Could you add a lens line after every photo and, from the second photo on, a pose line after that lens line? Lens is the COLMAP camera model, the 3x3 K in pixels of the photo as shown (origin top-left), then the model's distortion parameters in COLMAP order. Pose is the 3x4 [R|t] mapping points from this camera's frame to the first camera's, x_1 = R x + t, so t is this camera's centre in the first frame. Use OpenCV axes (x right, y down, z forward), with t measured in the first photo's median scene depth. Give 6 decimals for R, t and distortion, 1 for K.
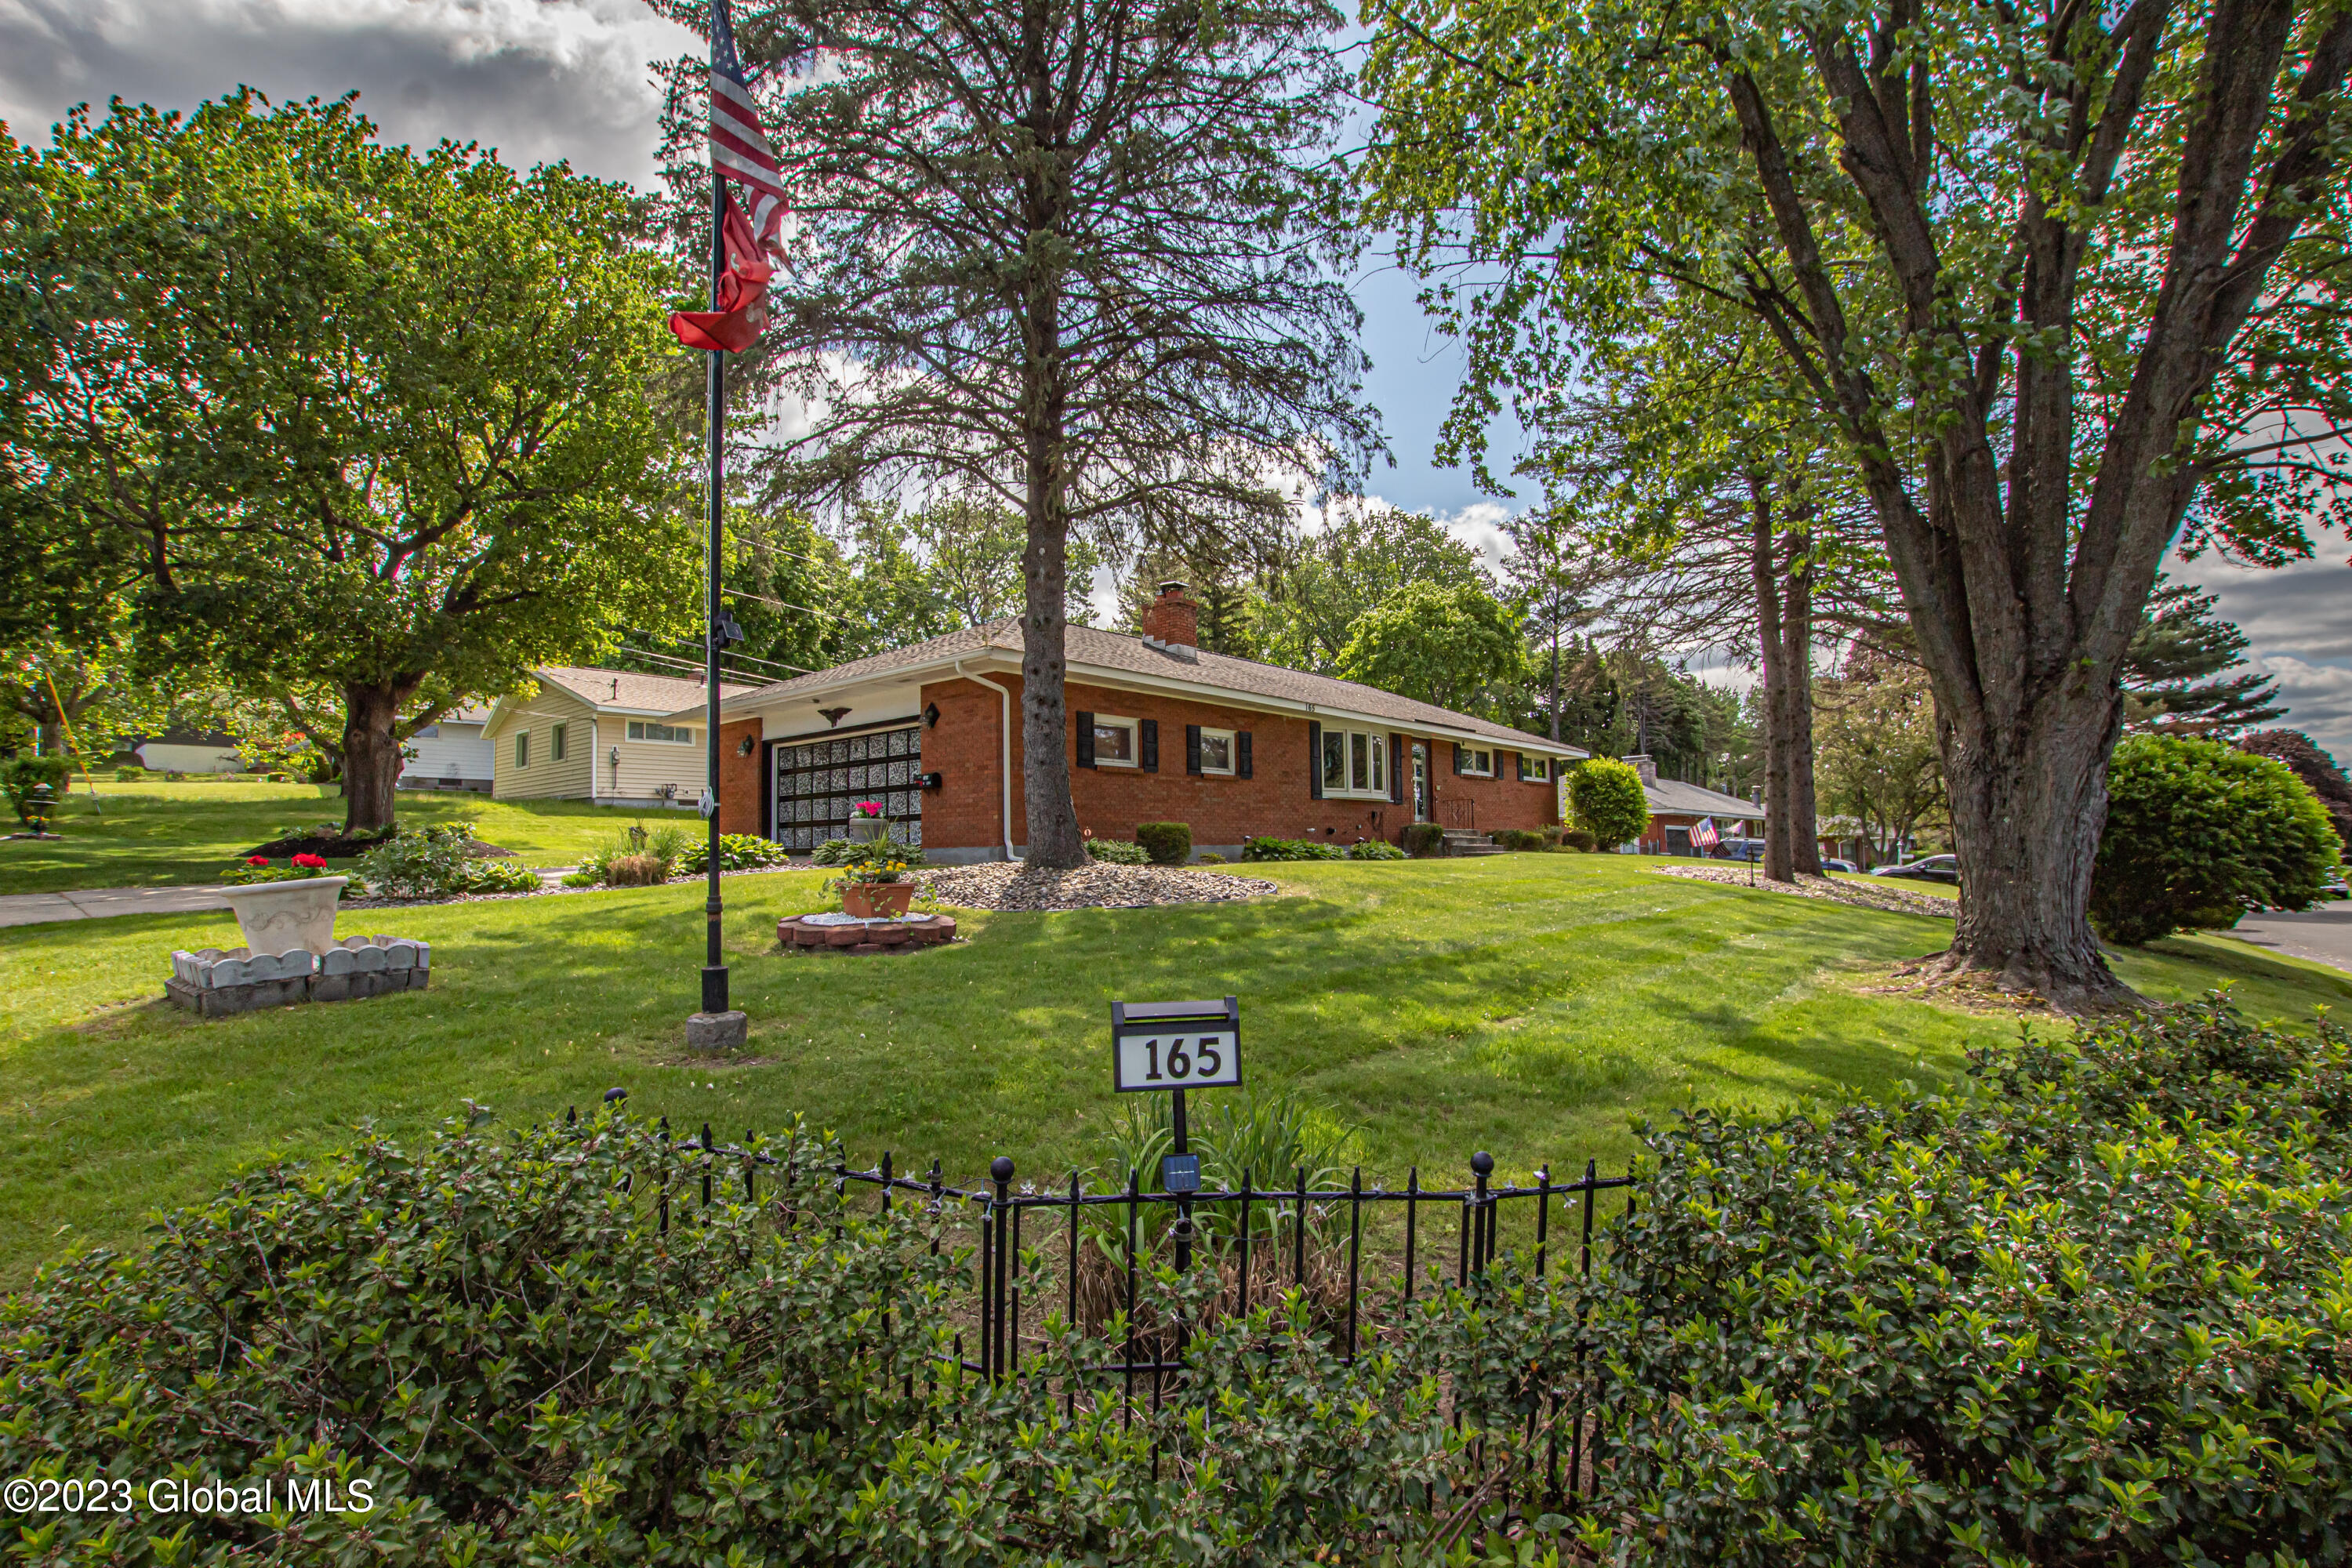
lens RADIAL K [[1070.6, 0, 1181.2], [0, 1070.6, 811.4], [0, 0, 1]] dist [-0.040409, -0.000112]
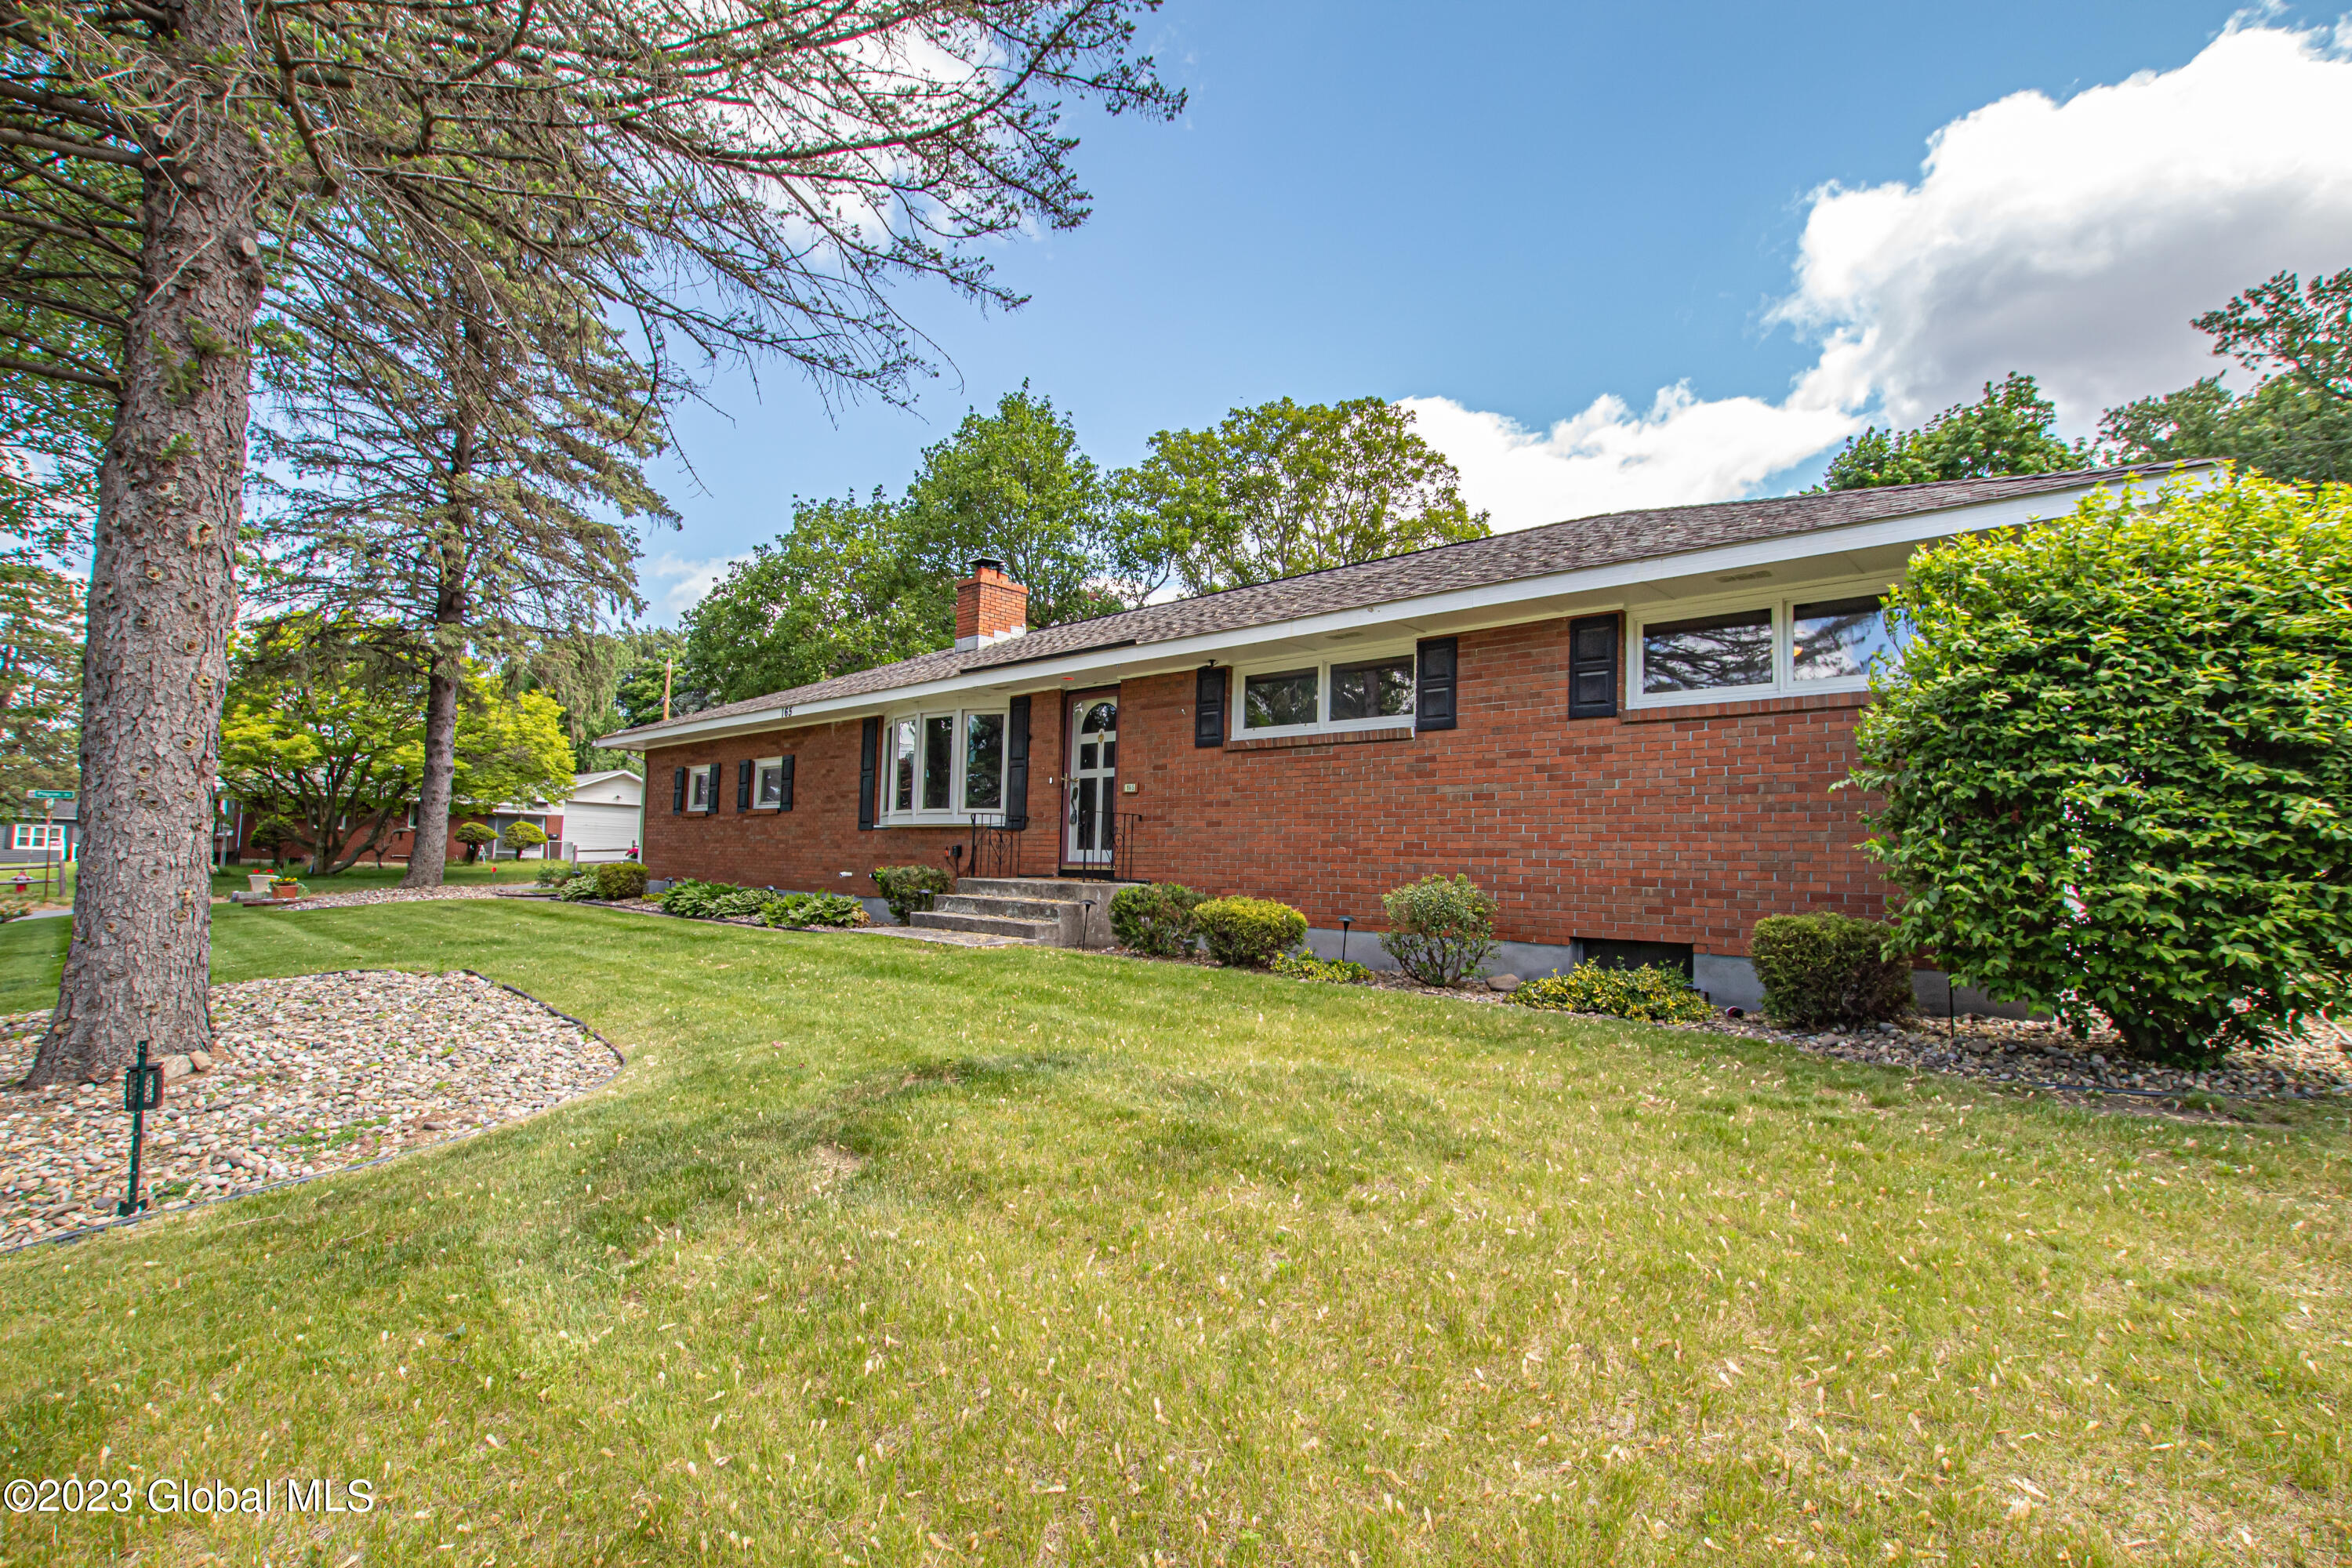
lens RADIAL K [[1077.4, 0, 1176.0], [0, 1077.4, 798.2], [0, 0, 1]] dist [-0.042776, 0.008808]
pose [[-0.045541, -0.050384, -0.997691, 0.776851], [0.015385, 0.998573, -0.051131, 0.006389], [0.998844, -0.017678, -0.044701, 1.178001]]
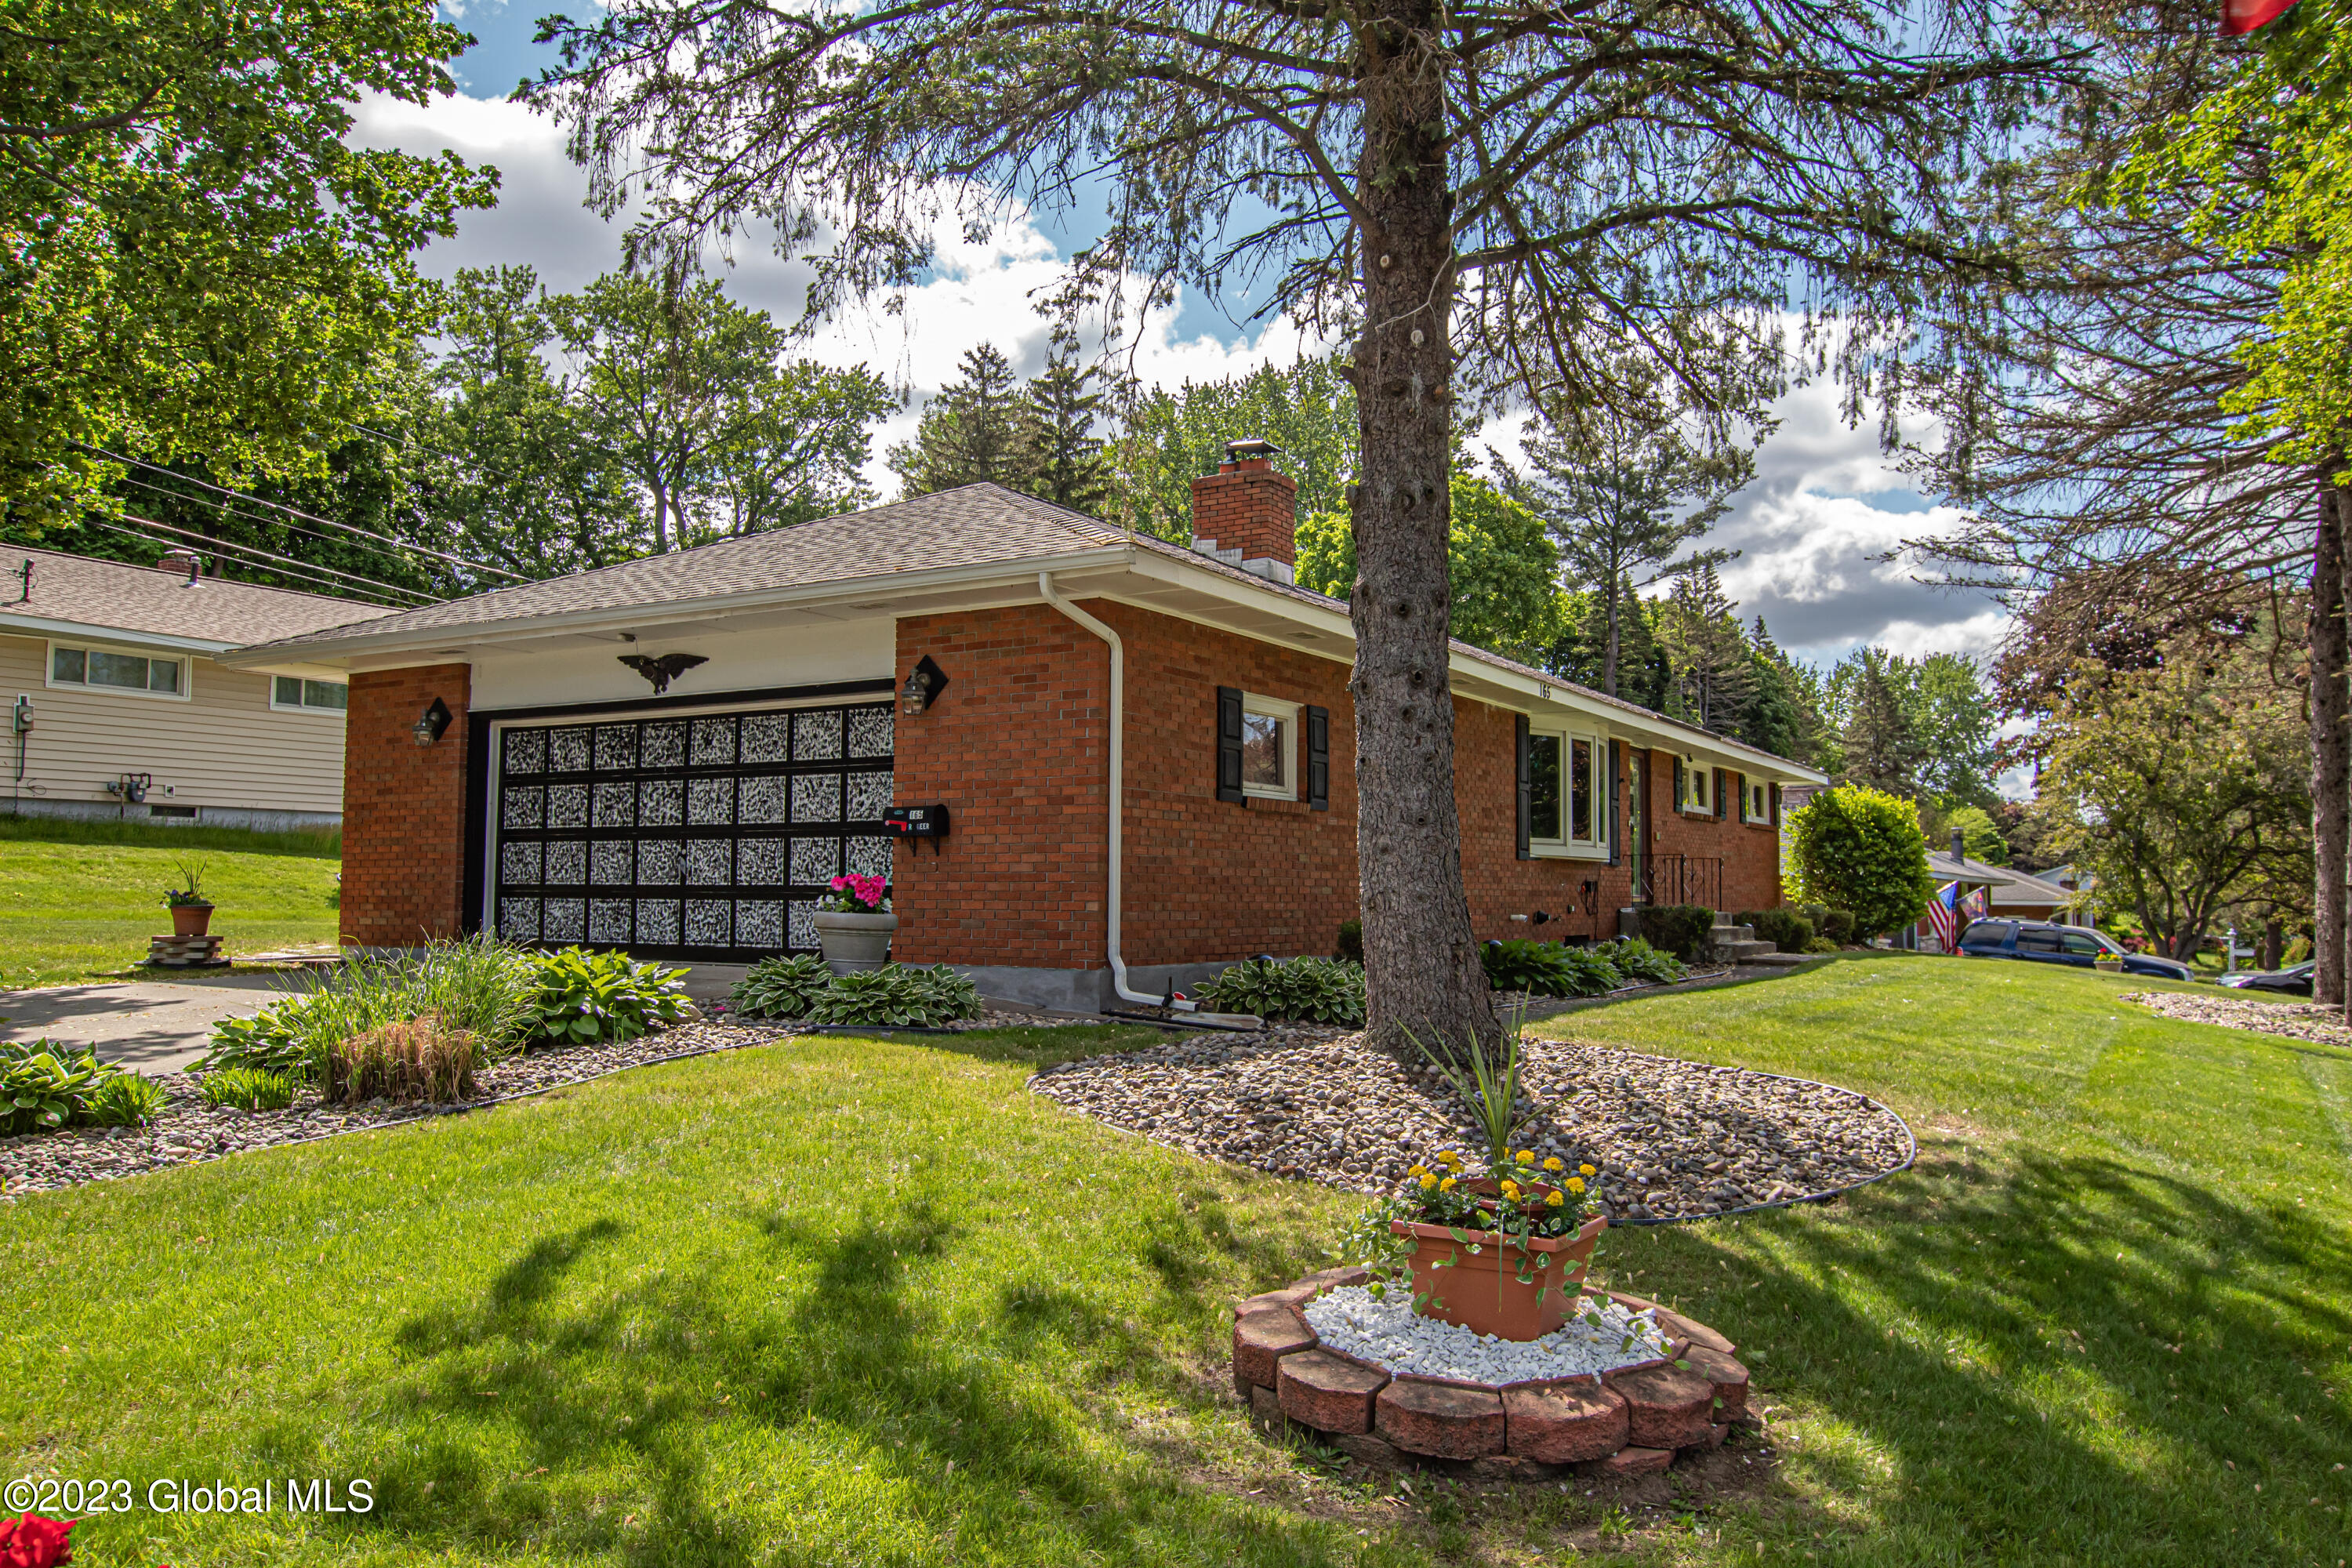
lens RADIAL K [[1710.1, 0, 1176.0], [0, 1710.1, 784.0], [0, 0, 1]] dist [-0.000507, -0.000466]
pose [[0.987238, 0.033504, 0.155689, -0.173412], [-0.029666, 0.999198, -0.026908, -0.020036], [-0.156466, 0.021946, 0.987440, 0.167595]]
